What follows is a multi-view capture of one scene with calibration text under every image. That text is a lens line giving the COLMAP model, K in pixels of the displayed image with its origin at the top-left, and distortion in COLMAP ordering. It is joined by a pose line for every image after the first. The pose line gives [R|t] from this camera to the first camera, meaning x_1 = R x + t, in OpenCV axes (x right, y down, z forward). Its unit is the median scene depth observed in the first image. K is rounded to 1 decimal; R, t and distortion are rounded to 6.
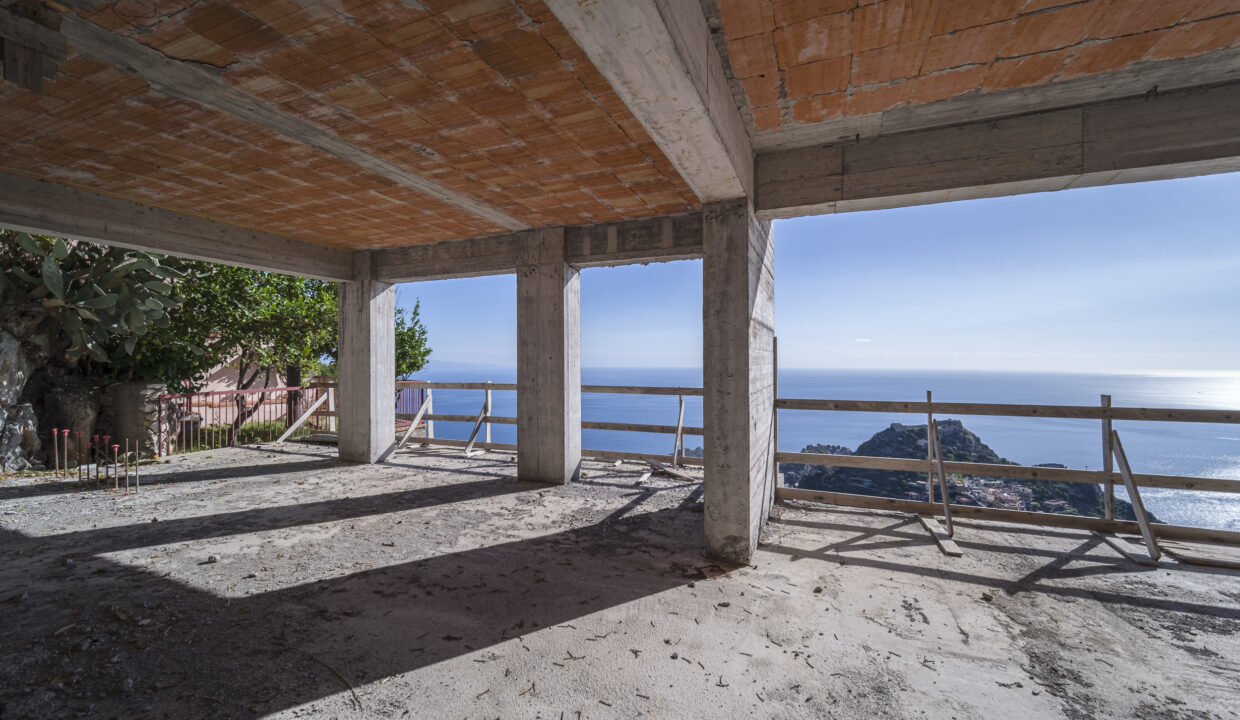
lens RADIAL K [[512.0, 0, 605.3], [0, 512.0, 358.7], [0, 0, 1]] dist [0.000088, -0.000523]
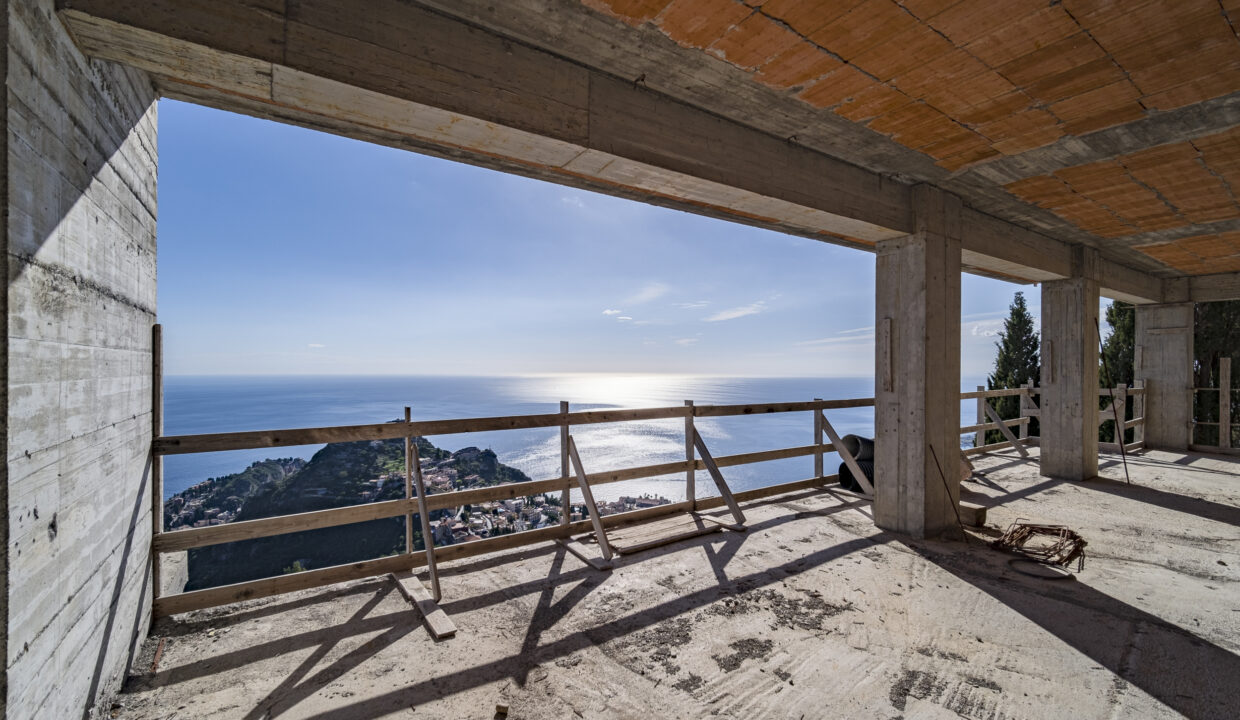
lens RADIAL K [[512.0, 0, 605.3], [0, 512.0, 358.7], [0, 0, 1]] dist [0.000088, -0.000523]
pose [[0.559974, 0.012724, 0.828412, 0.178202], [-0.003422, 0.999909, -0.013046, -0.000595], [-0.828503, 0.004470, 0.559967, 0.359181]]
